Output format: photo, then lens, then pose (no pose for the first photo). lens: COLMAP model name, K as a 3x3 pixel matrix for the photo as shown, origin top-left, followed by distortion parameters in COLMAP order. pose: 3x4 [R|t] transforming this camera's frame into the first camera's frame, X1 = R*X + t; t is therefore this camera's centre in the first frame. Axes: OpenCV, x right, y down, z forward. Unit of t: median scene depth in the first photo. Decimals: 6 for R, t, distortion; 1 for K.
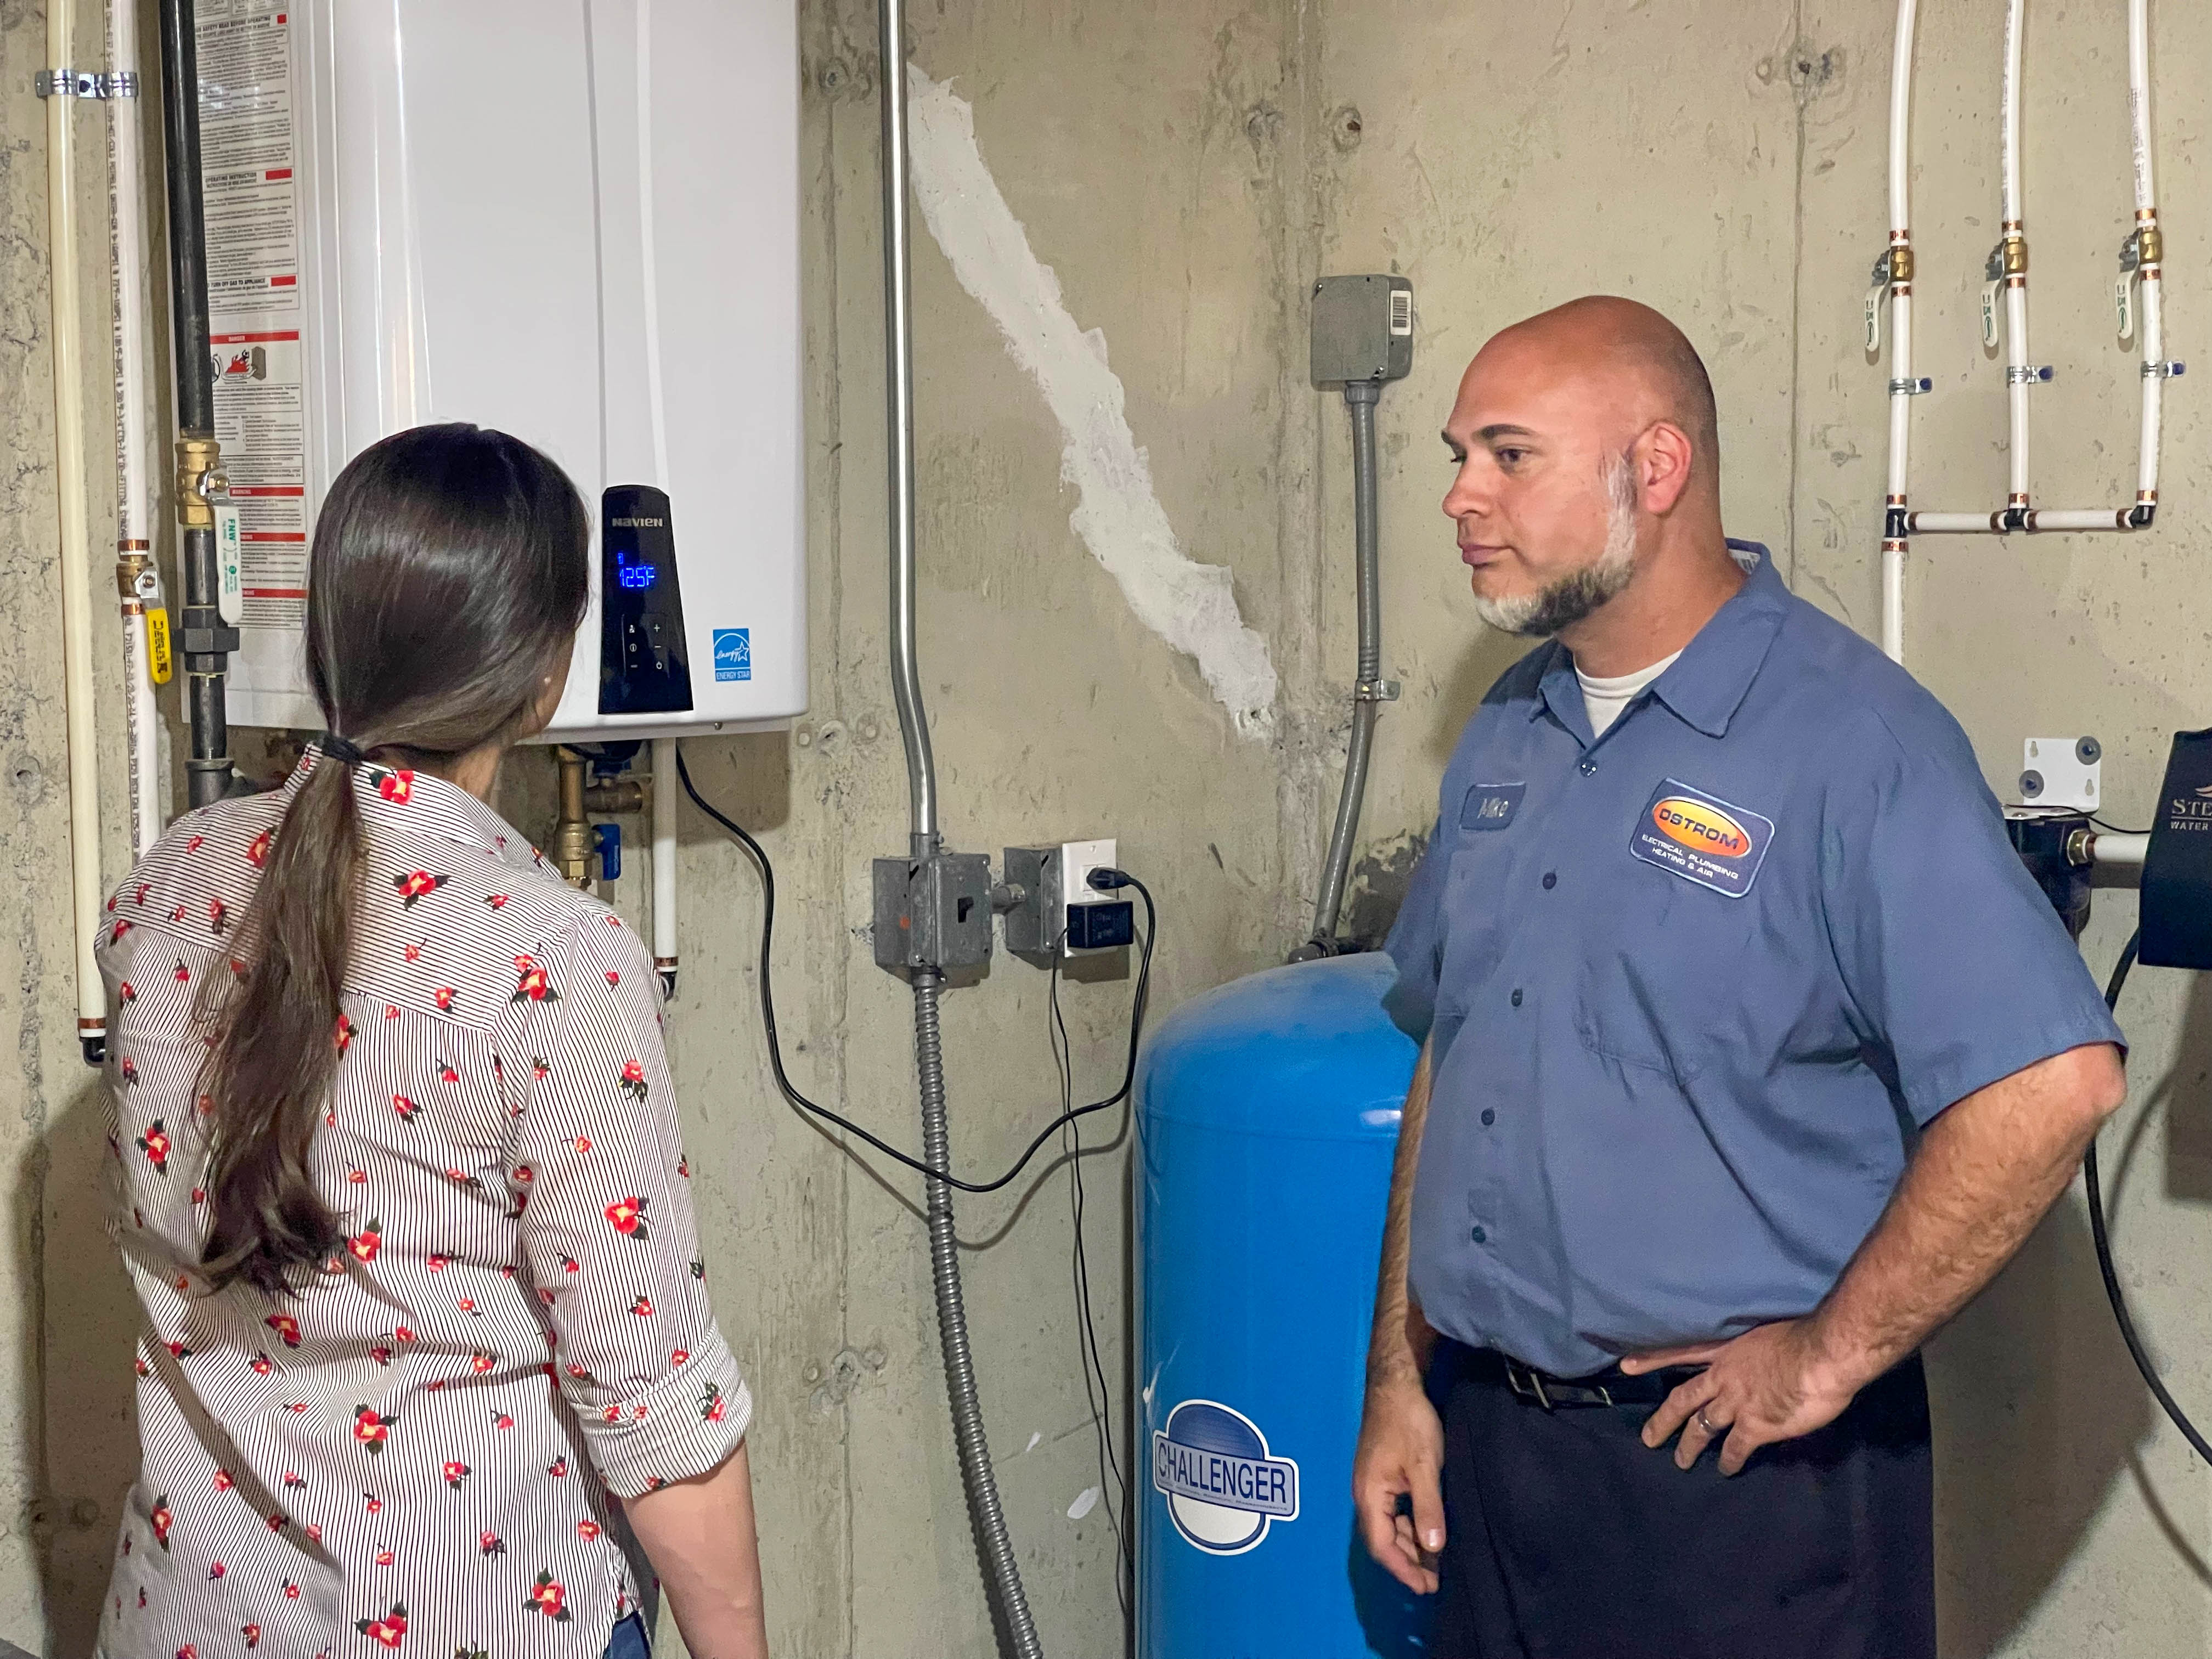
lens RADIAL K [[4170.3, 0, 1028.7], [0, 4170.3, 852.2], [0, 0, 1]] dist [0.265858, -0.713227]
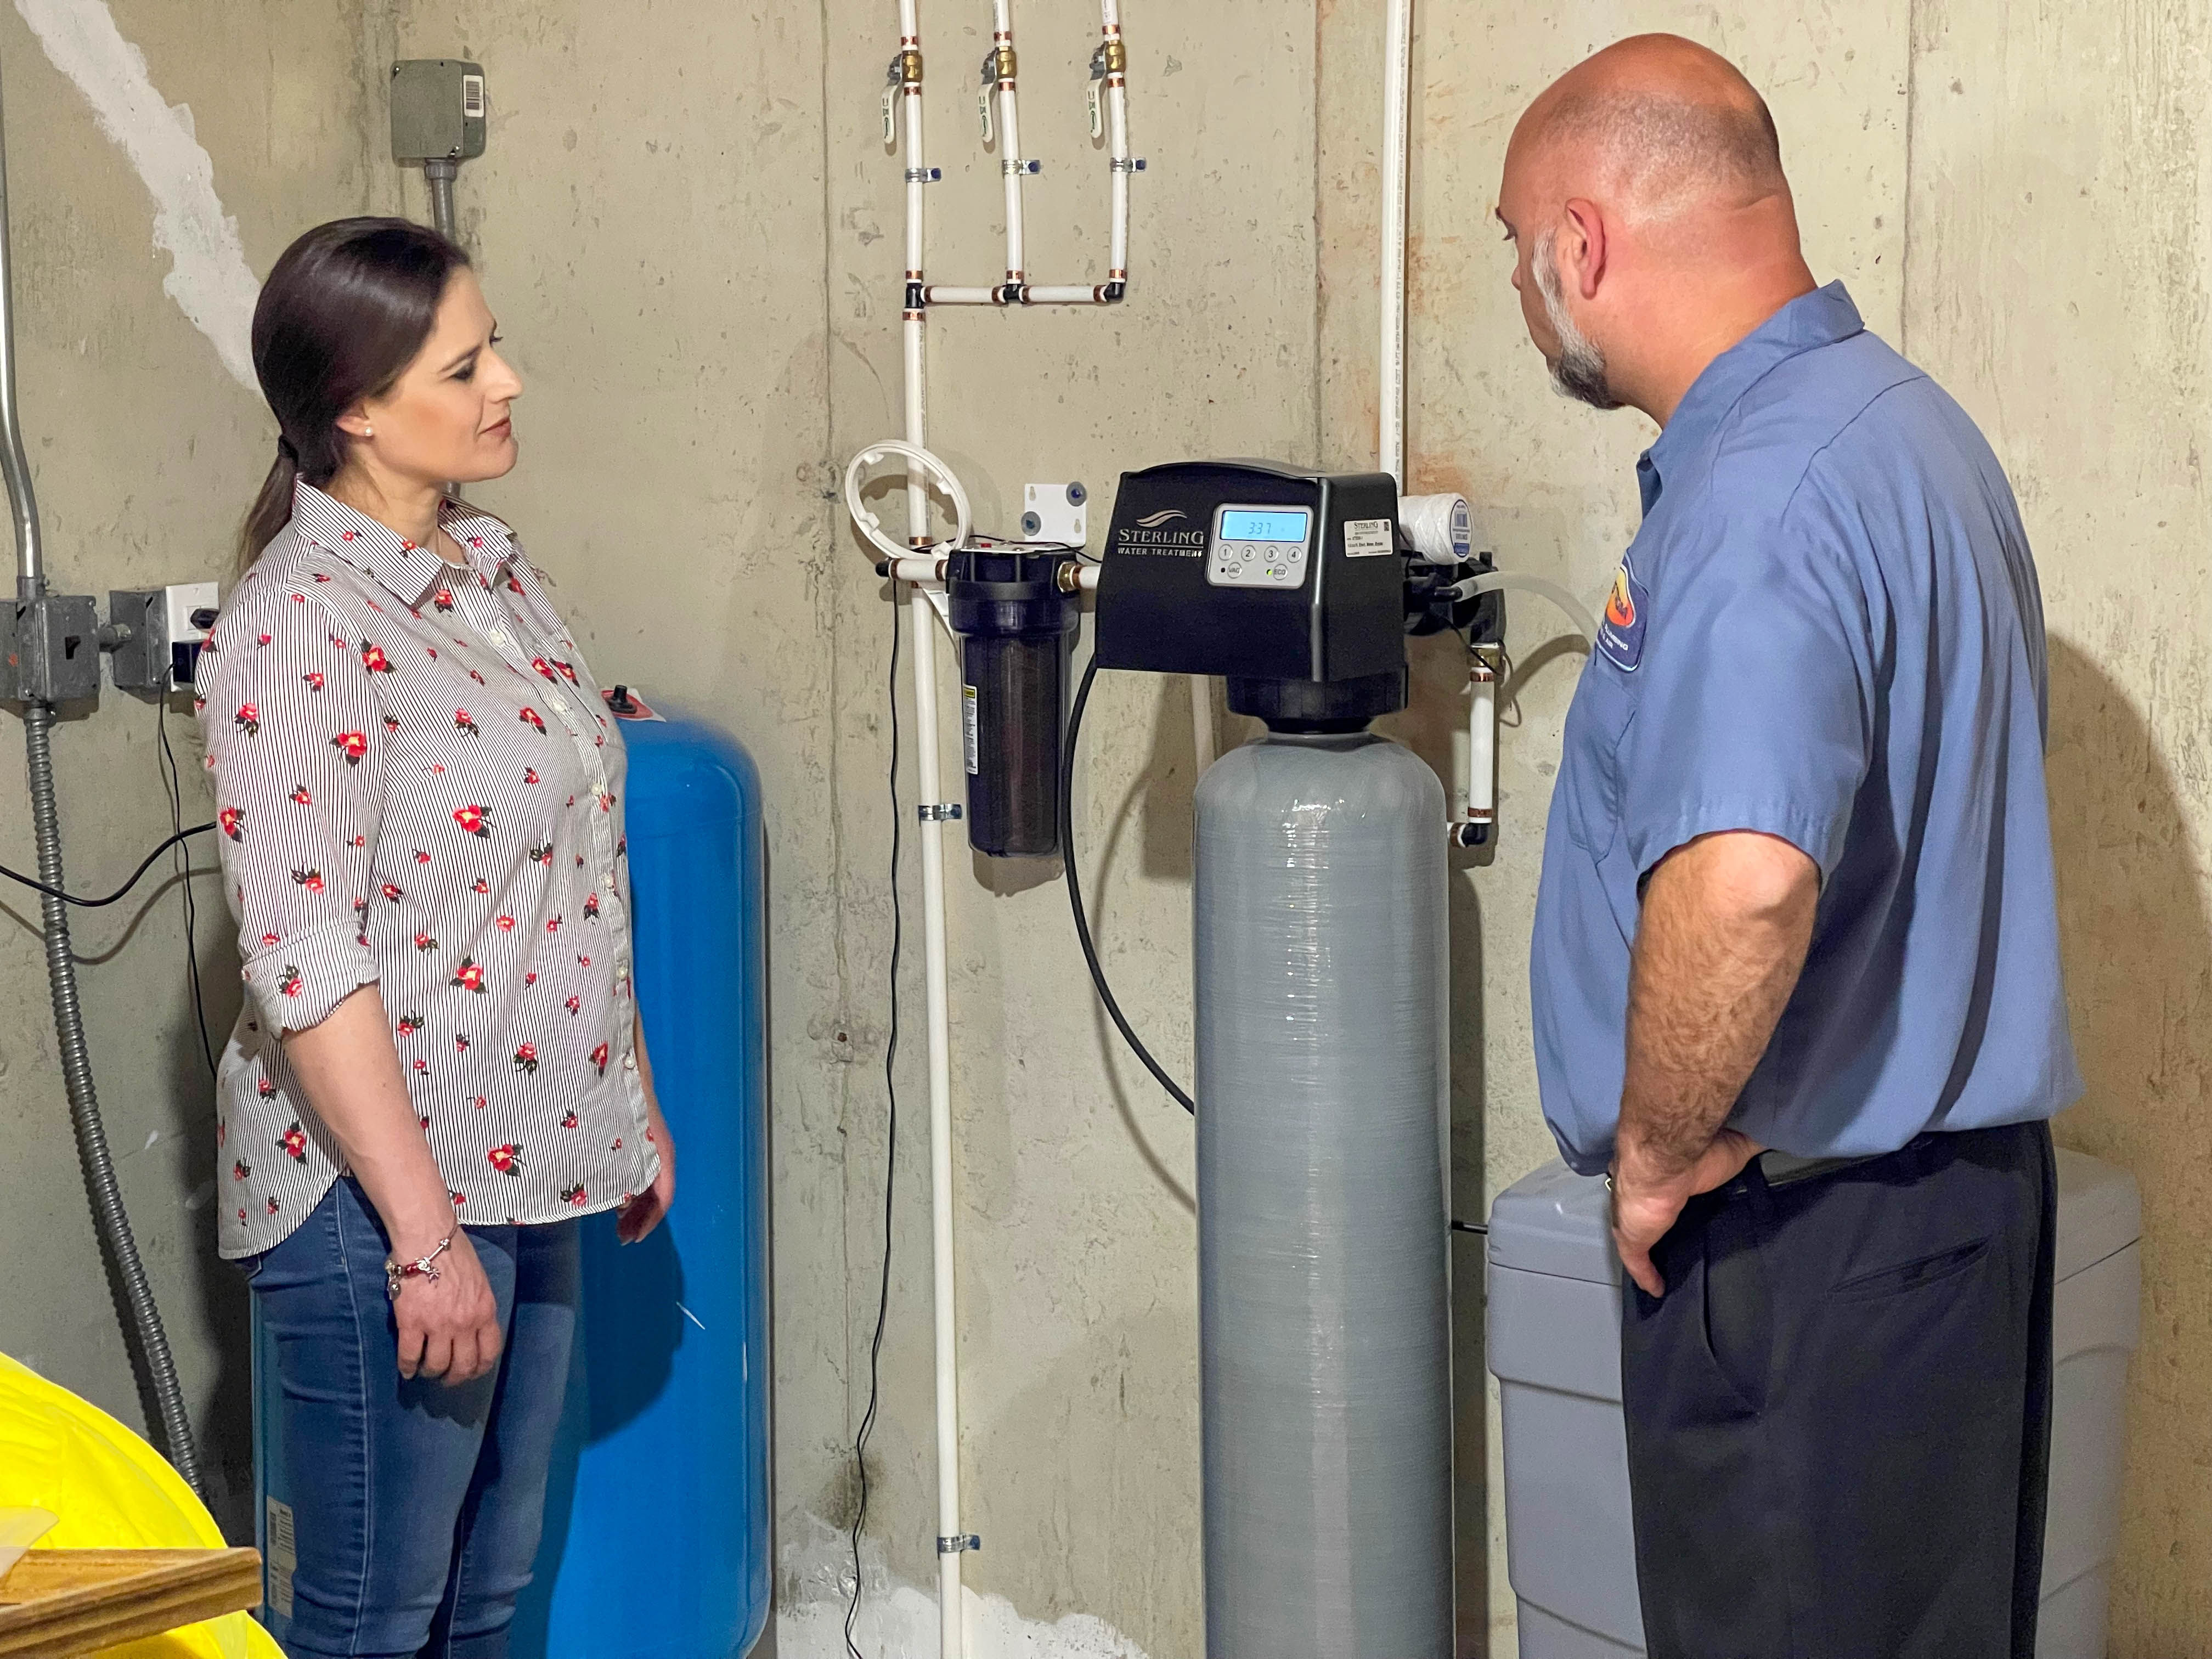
lens RADIAL K [[4168.8, 0, 1100.0], [0, 4168.8, 782.4], [0, 0, 1]] dist [0.163252, 0.400409]
pose [[0.974593, -0.024002, 0.222693, -0.000071], [0.015591, 0.999100, 0.039452, 0.009688], [-0.223439, -0.034978, 0.974090, -0.117597]]
